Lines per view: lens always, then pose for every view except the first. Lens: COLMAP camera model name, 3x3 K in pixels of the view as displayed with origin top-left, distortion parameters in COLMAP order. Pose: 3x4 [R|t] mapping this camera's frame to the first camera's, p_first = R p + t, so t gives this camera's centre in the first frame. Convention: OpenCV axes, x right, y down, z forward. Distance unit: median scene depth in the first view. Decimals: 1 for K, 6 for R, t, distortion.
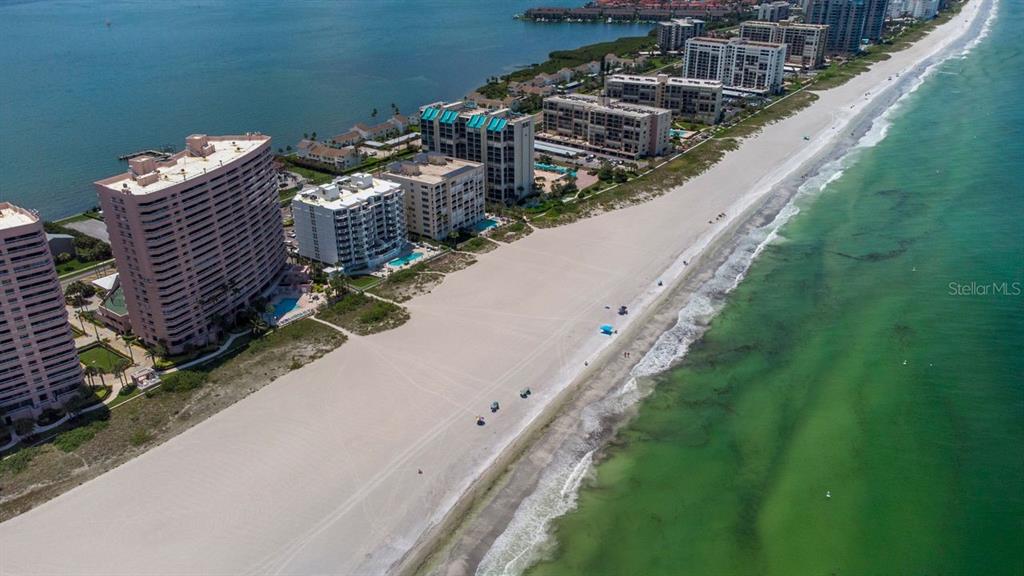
lens RADIAL K [[763.9, 0, 514.2], [0, 763.9, 281.3], [0, 0, 1]] dist [0.050483, 0.018021]
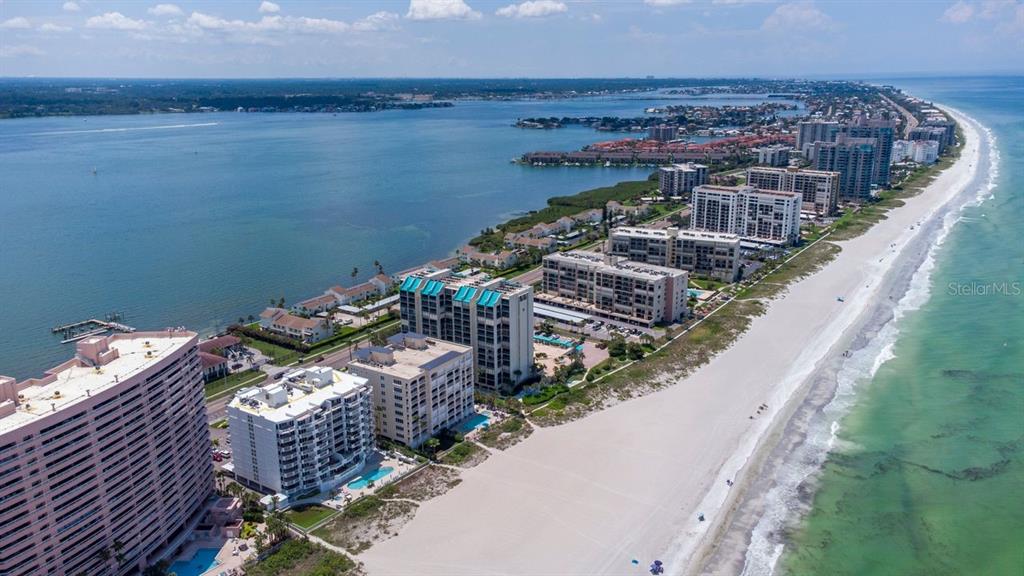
lens RADIAL K [[763.9, 0, 514.1], [0, 763.9, 287.3], [0, 0, 1]] dist [0.050483, 0.018021]
pose [[0.999979, -0.006282, 0.001538, 0.003692], [0.006447, 0.987223, -0.159214, -0.073662], [-0.000518, 0.159221, 0.987243, 0.150068]]
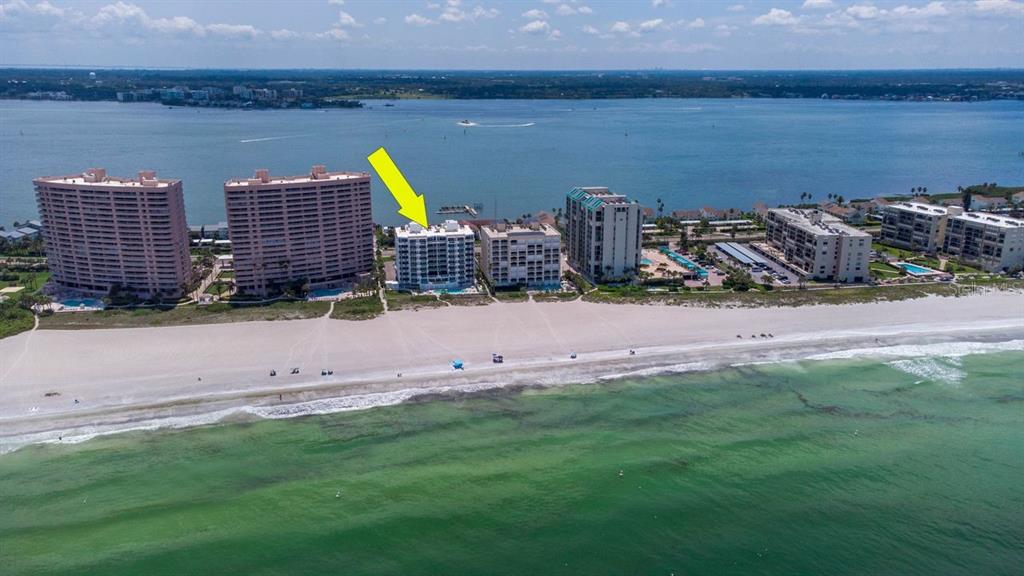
lens RADIAL K [[763.9, 0, 517.2], [0, 763.9, 282.4], [0, 0, 1]] dist [0.050483, 0.018021]
pose [[0.715122, 0.194587, -0.671369, 0.579977], [-0.298364, 0.953552, -0.041434, -0.018478], [0.632123, 0.229943, 0.739964, 0.126663]]
